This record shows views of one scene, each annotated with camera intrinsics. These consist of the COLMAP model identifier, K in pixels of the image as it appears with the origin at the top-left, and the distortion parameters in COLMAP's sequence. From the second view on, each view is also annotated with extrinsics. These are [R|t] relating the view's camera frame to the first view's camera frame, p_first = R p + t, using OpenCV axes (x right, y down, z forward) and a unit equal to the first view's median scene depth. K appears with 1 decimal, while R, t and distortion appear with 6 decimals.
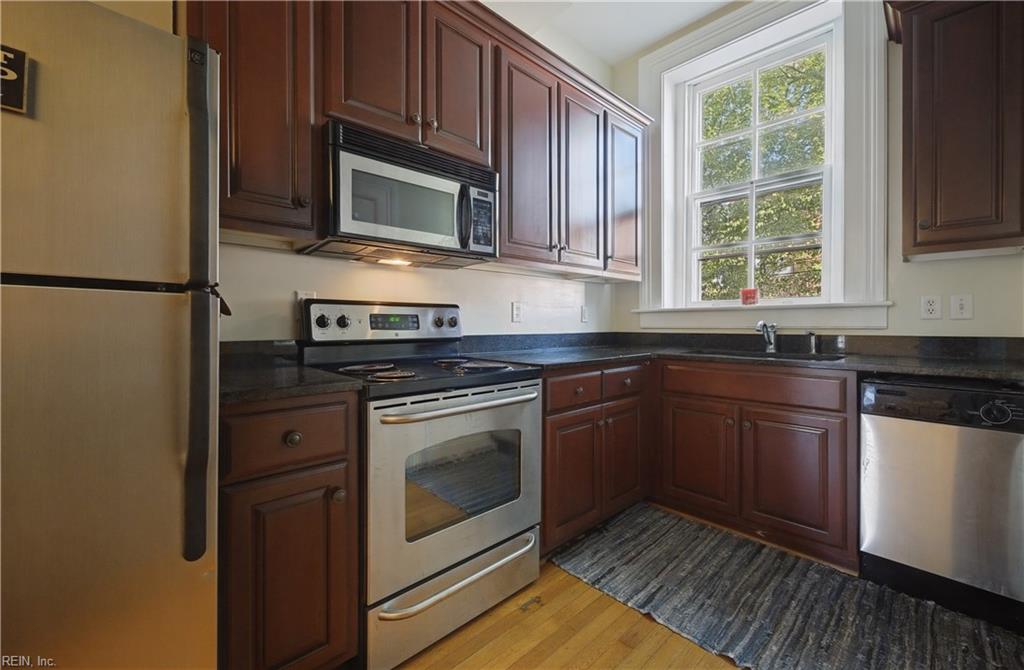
lens RADIAL K [[408.9, 0, 512.0], [0, 408.9, 326.0], [0, 0, 1]] dist [-0.003406, -0.000139]
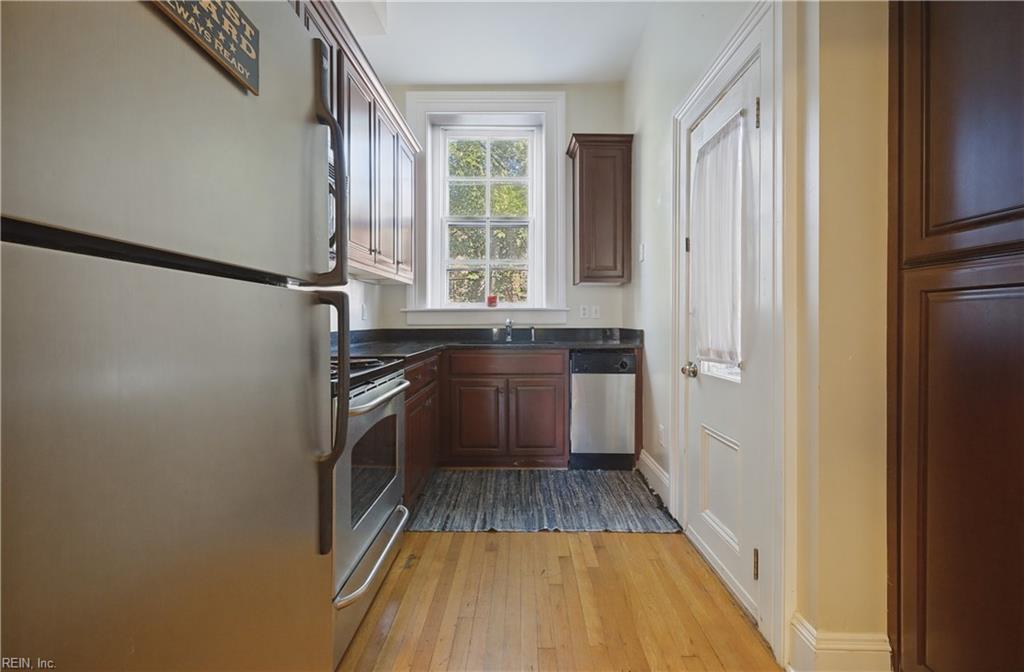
lens RADIAL K [[408.5, 0, 518.0], [0, 408.5, 320.4], [0, 0, 1]] dist [0.000331, 0.000044]
pose [[0.691962, -0.000137, 0.721934, -0.484779], [0.004711, 0.999980, -0.004326, -0.001998], [-0.721919, 0.006394, 0.691948, -0.030475]]
